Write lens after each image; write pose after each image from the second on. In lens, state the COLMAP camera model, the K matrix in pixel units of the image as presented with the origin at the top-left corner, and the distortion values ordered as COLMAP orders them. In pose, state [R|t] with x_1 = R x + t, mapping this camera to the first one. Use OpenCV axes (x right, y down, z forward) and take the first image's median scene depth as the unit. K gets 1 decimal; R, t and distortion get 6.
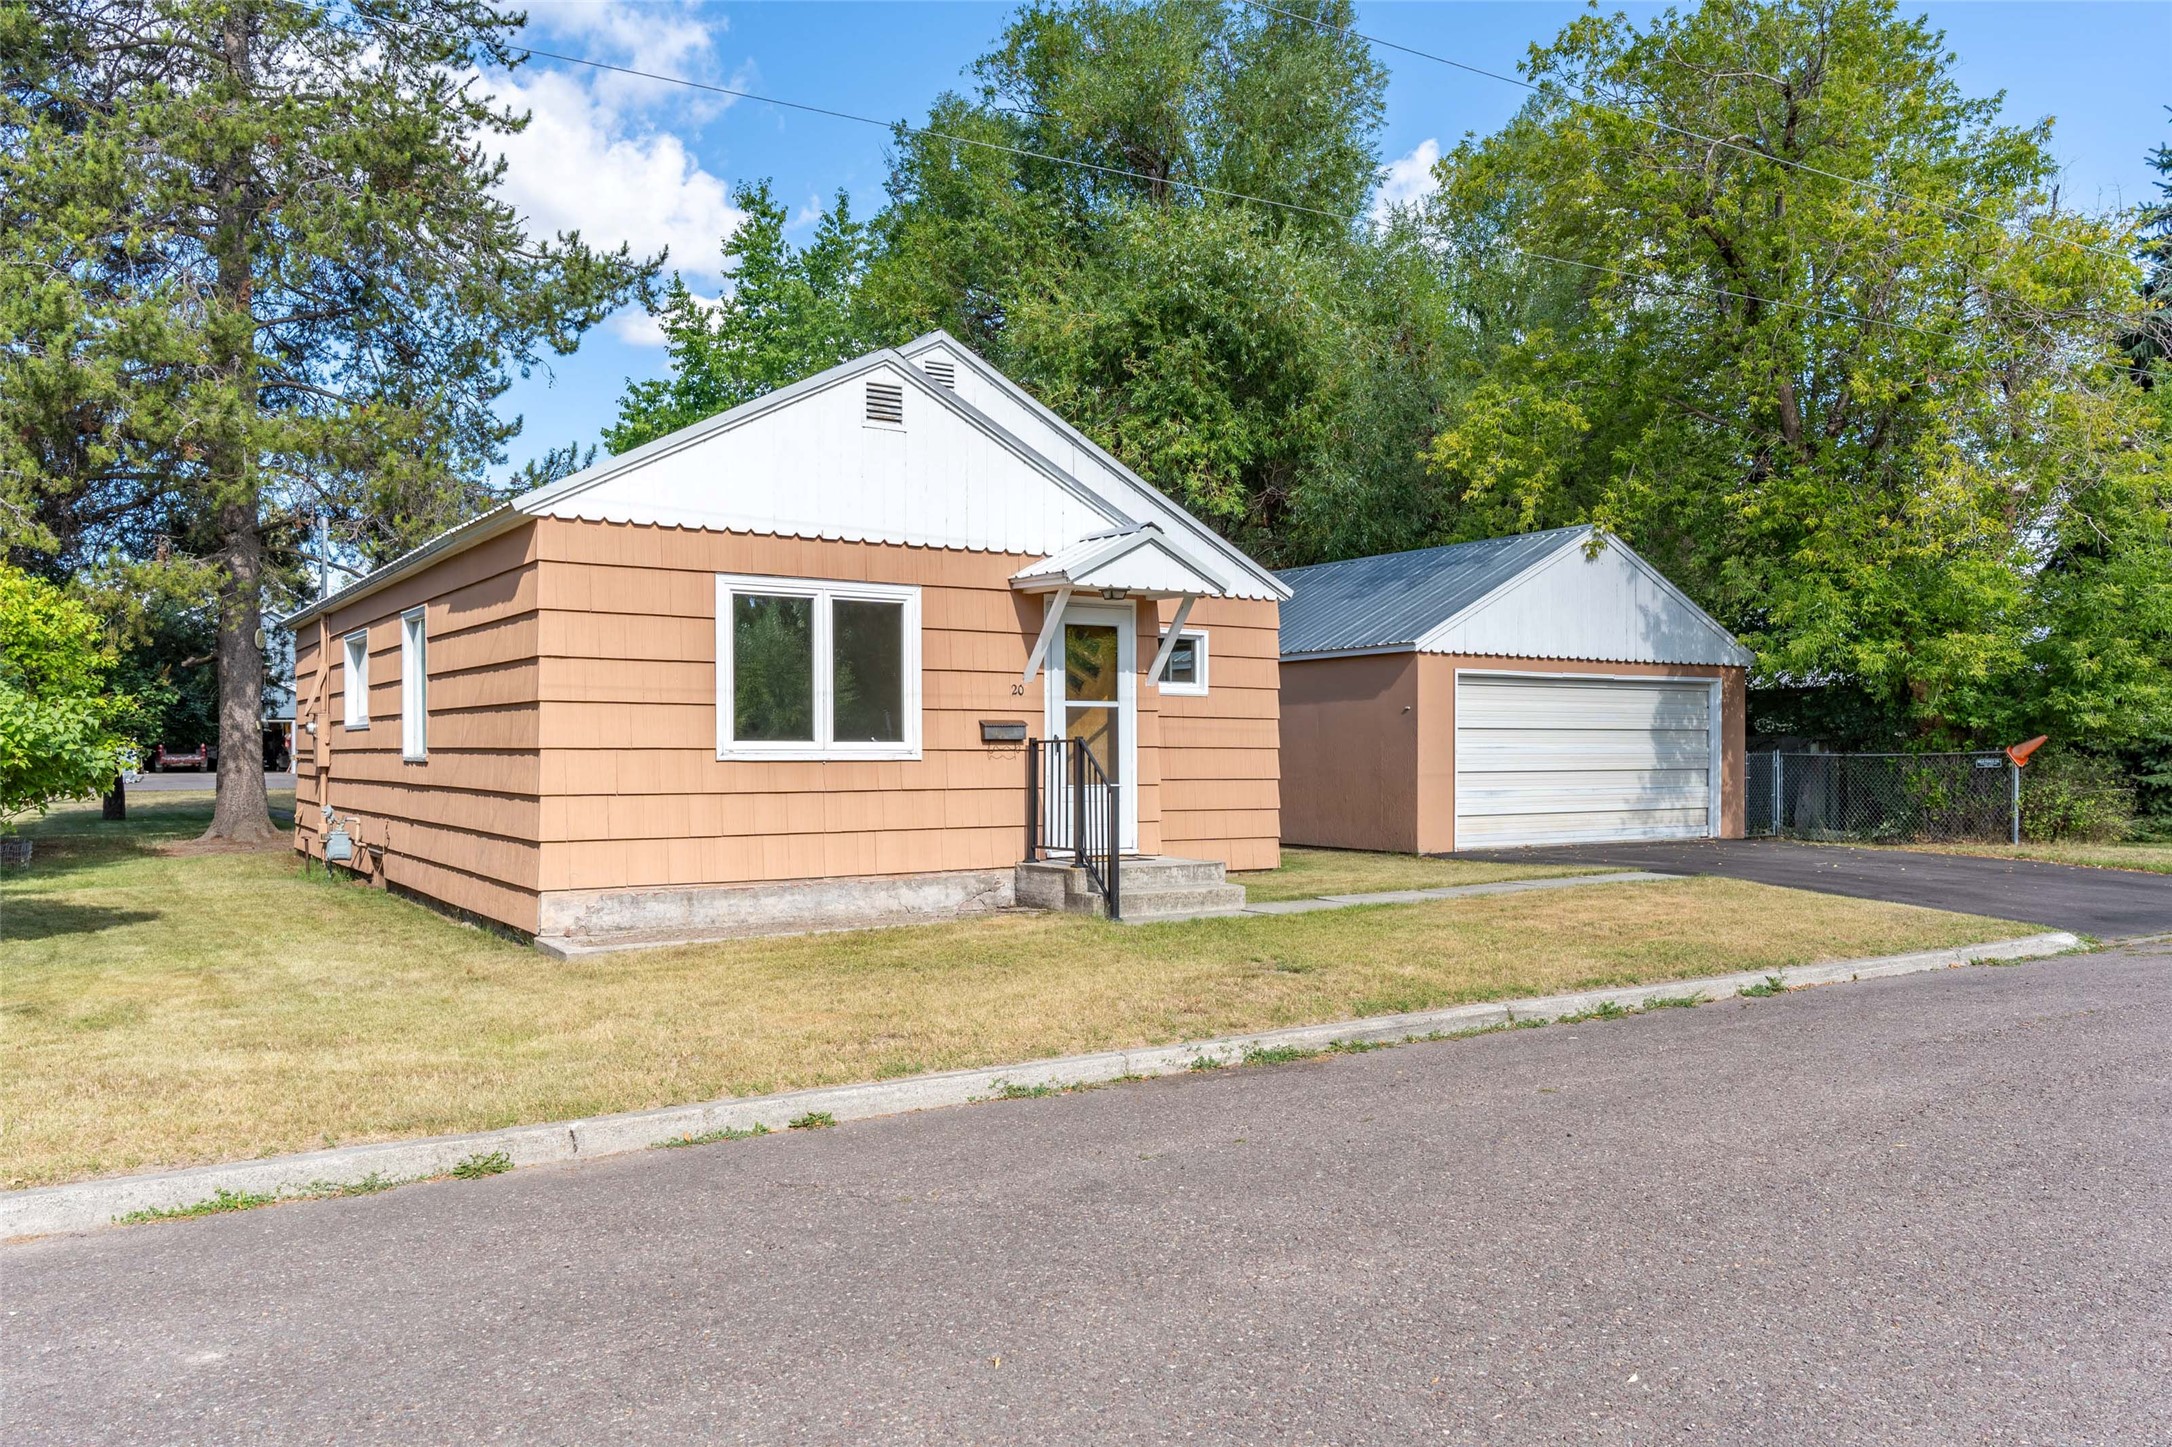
lens RADIAL K [[1514.7, 0, 1083.5], [0, 1514.7, 755.9], [0, 0, 1]] dist [-0.000079, 0.000015]
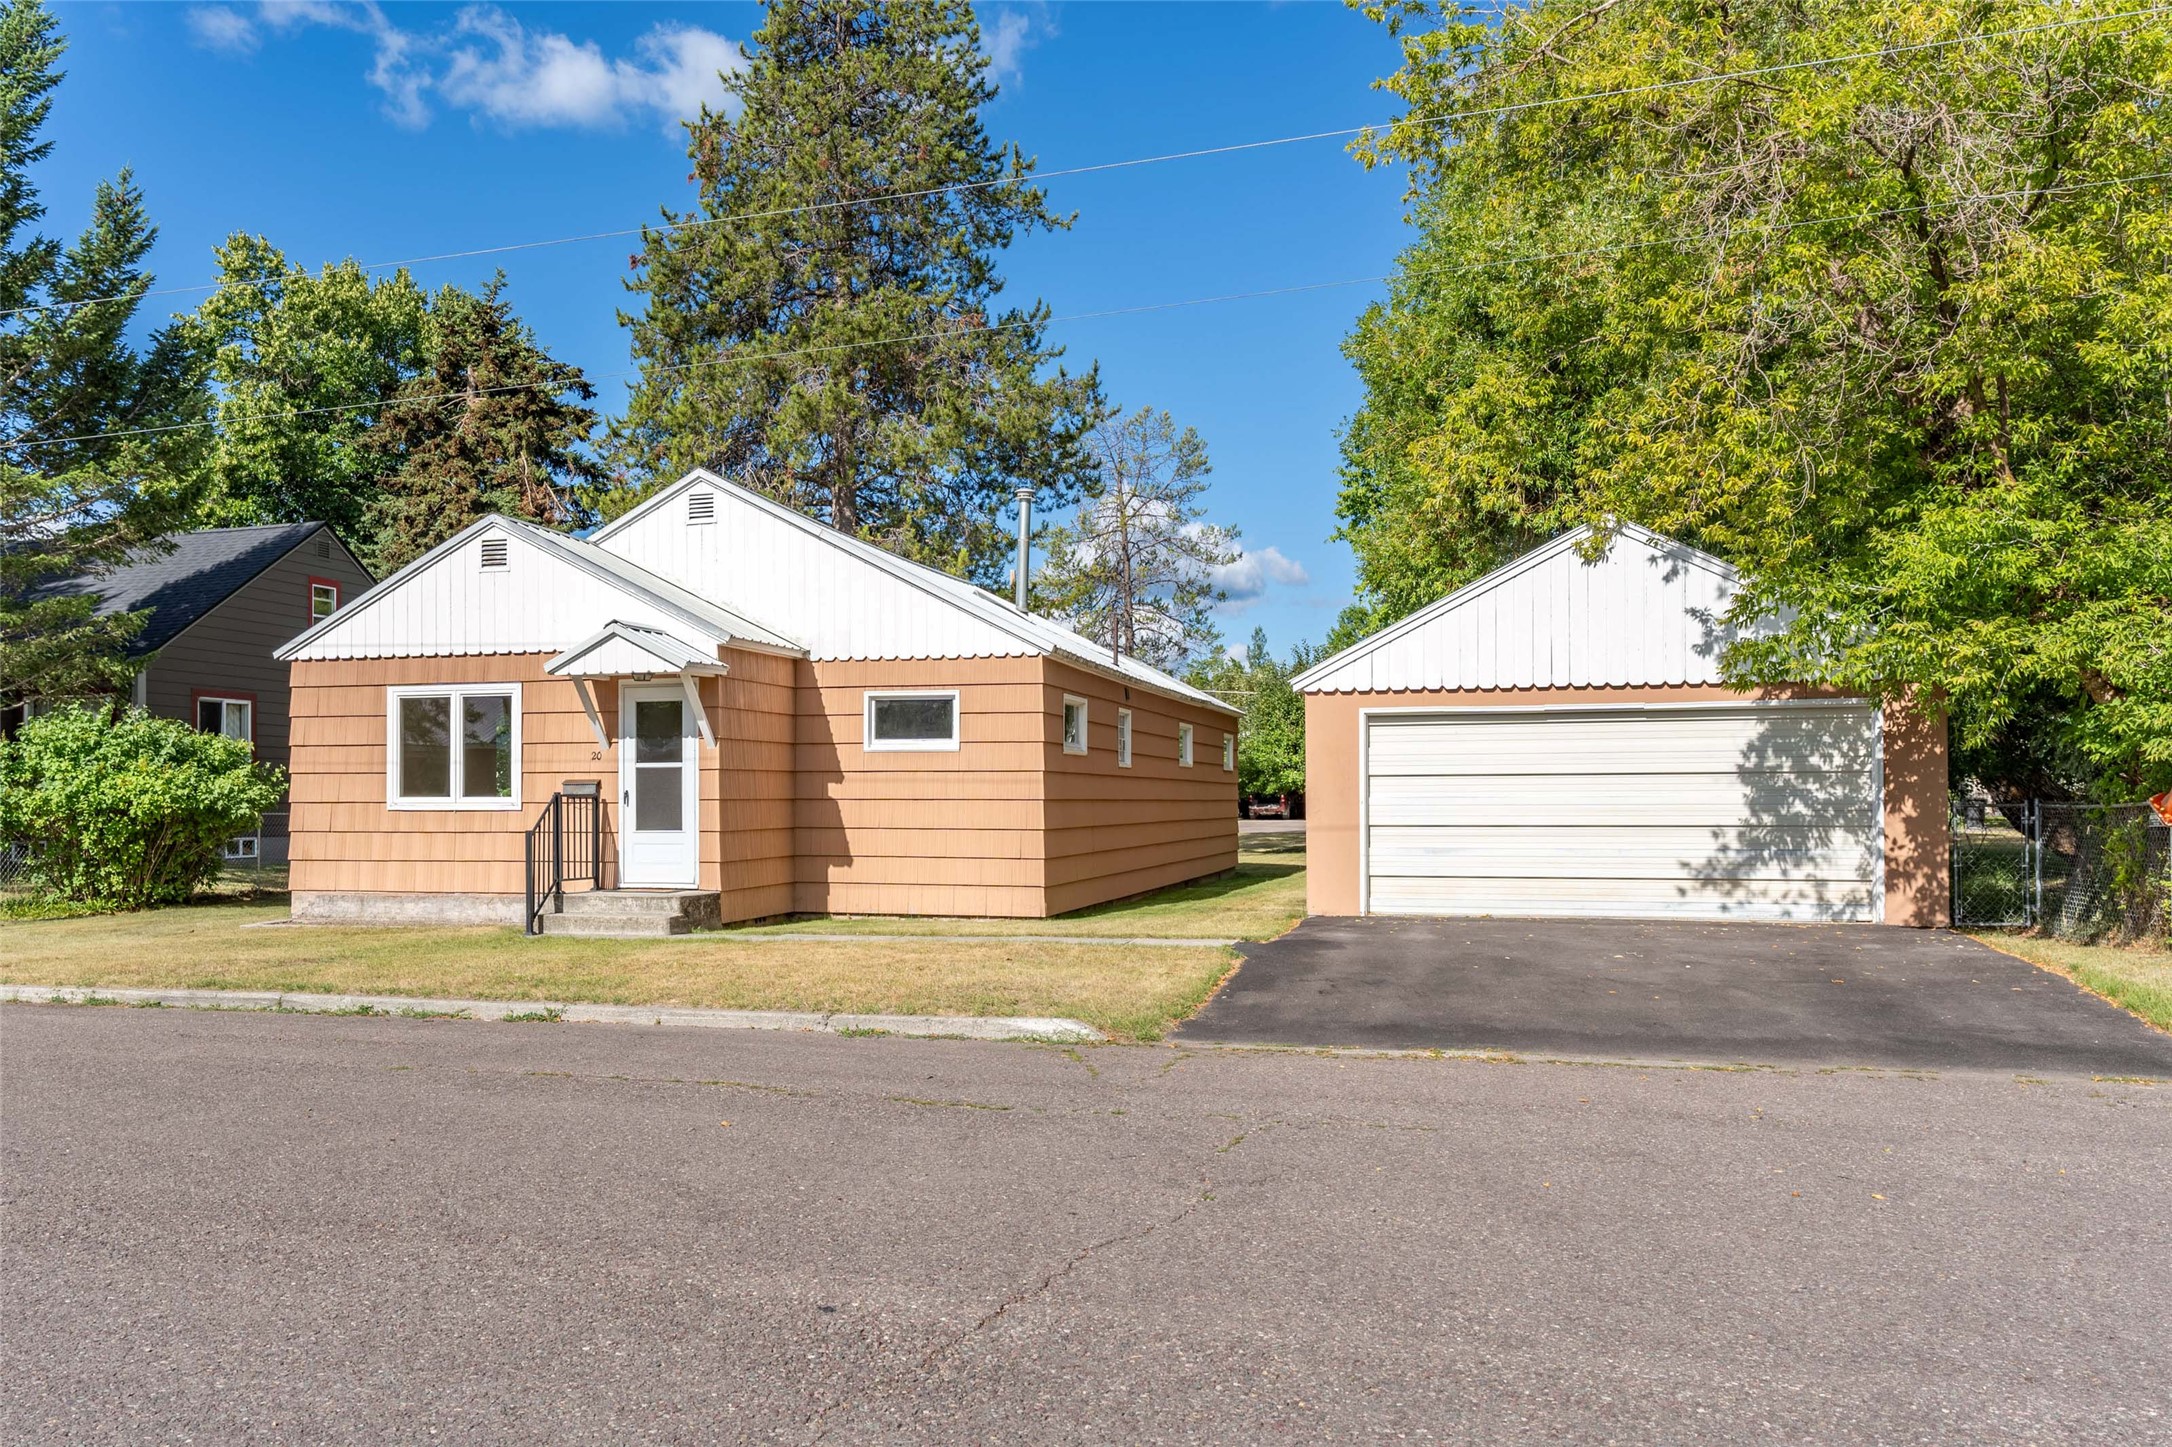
lens RADIAL K [[1579.8, 0, 1087.2], [0, 1579.8, 777.2], [0, 0, 1]] dist [0.002384, 0.000627]
pose [[0.682147, -0.012833, -0.731103, 1.282564], [0.000347, 0.999852, -0.017226, -0.002233], [0.731215, 0.011497, 0.682050, 0.406555]]
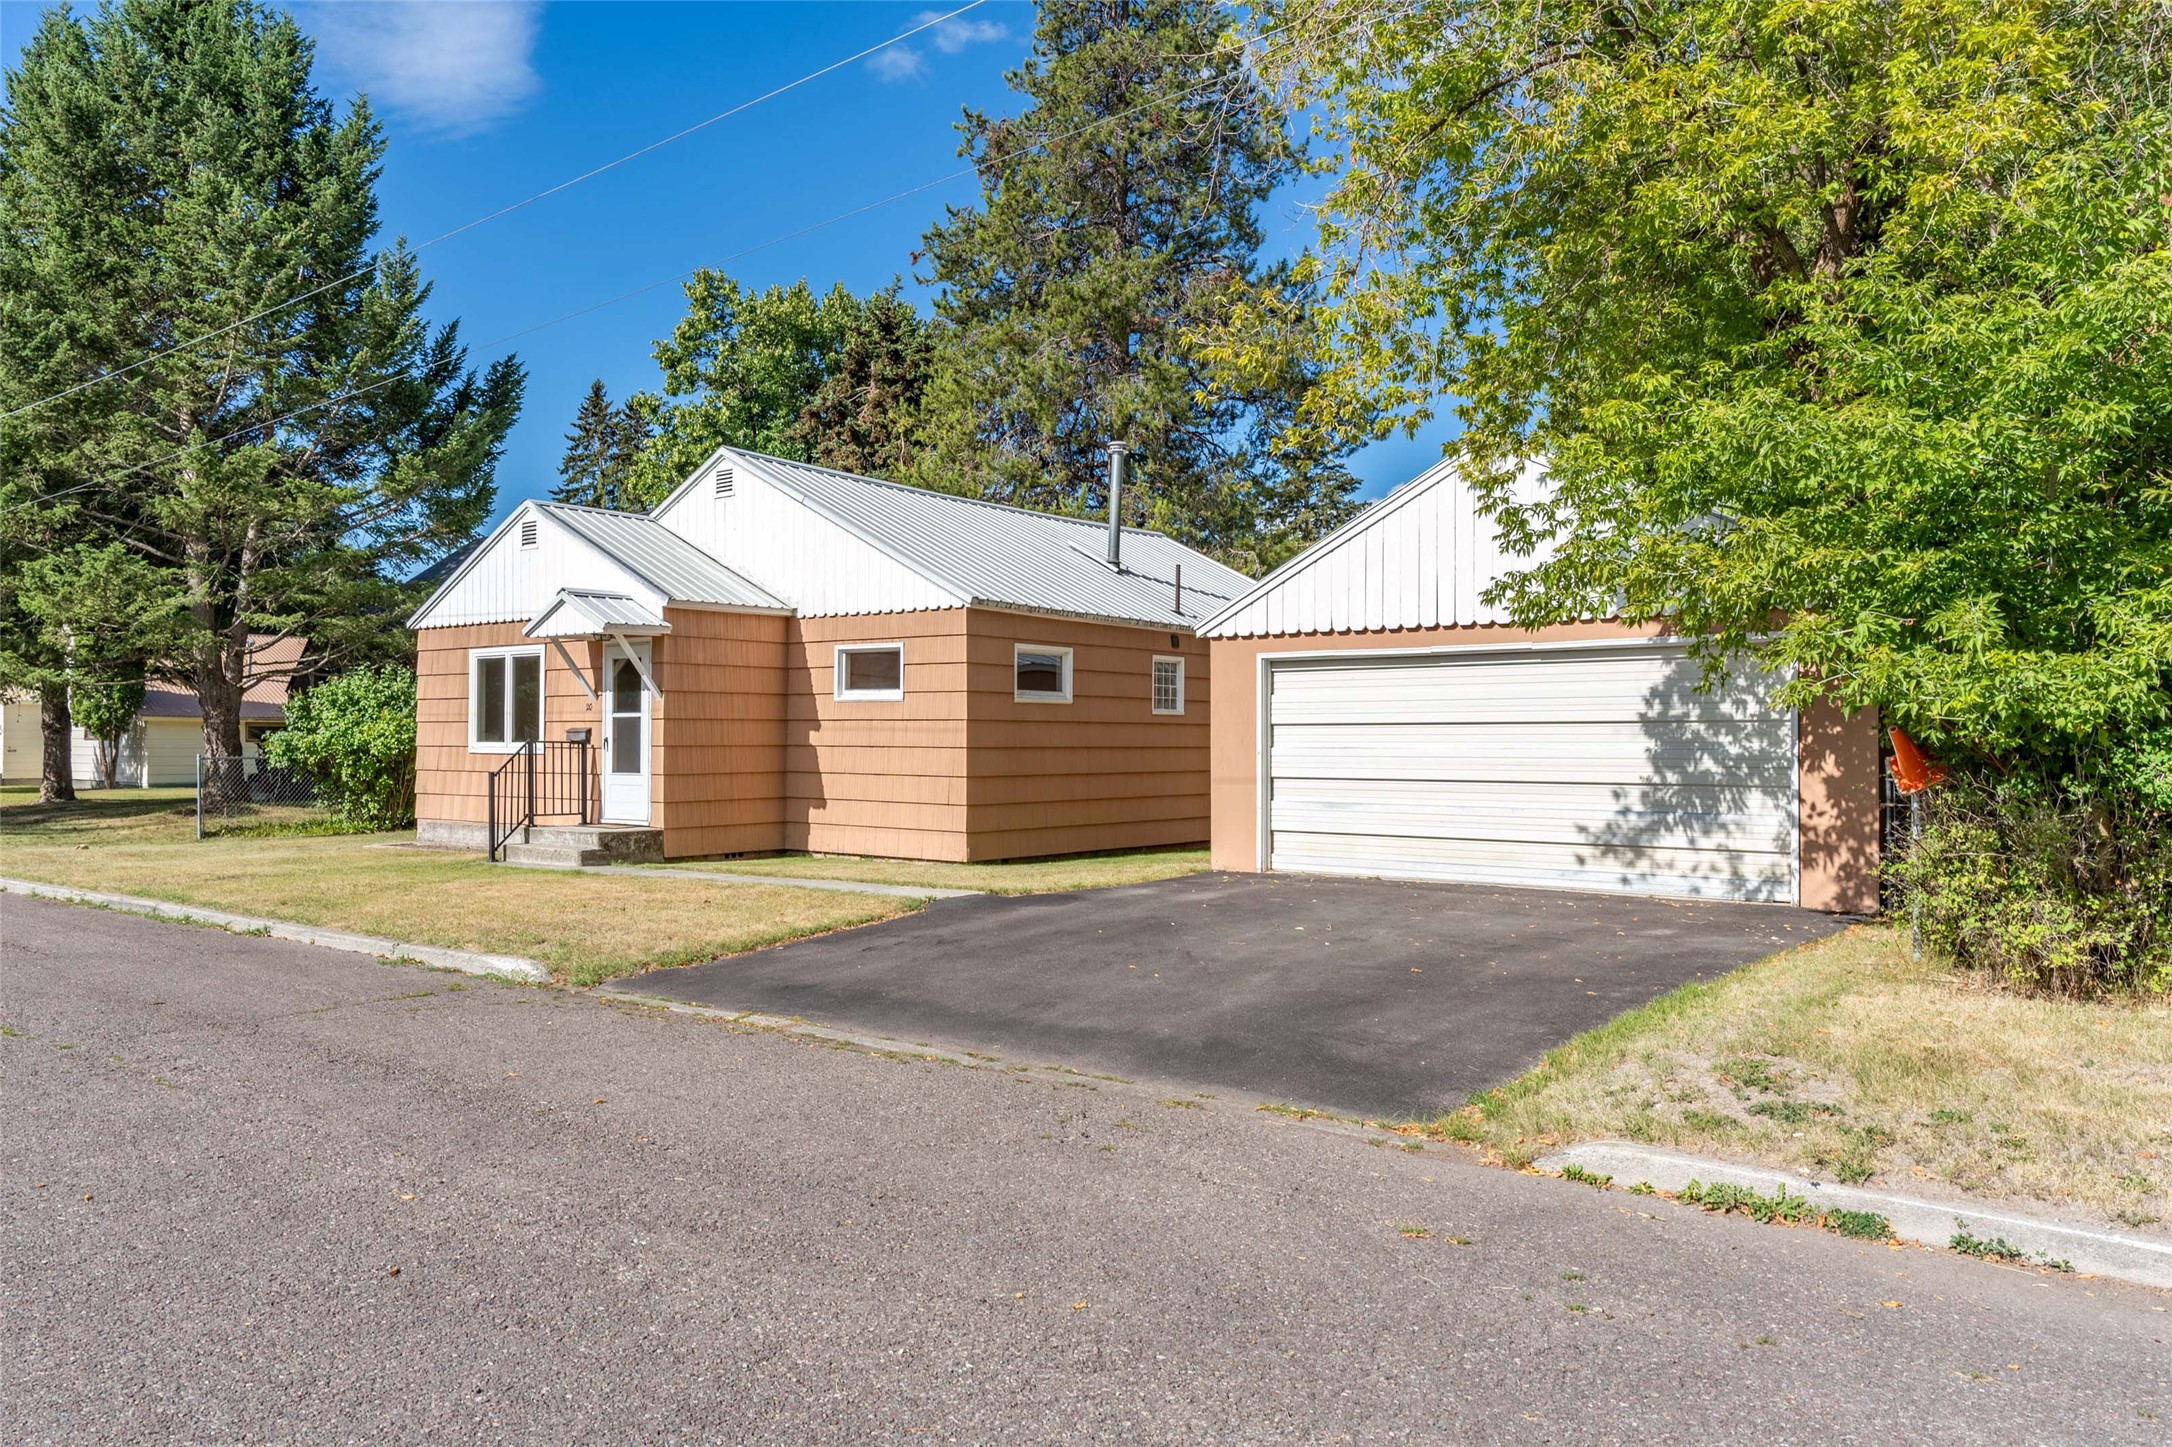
lens RADIAL K [[1512.1, 0, 1086.0], [0, 1512.1, 723.5], [0, 0, 1]] dist [-0.004096, -0.001656]
pose [[0.352653, -0.010540, -0.935695, 1.571731], [-0.006161, 0.999889, -0.013585, -0.011090], [0.935734, 0.010556, 0.352549, 0.978351]]
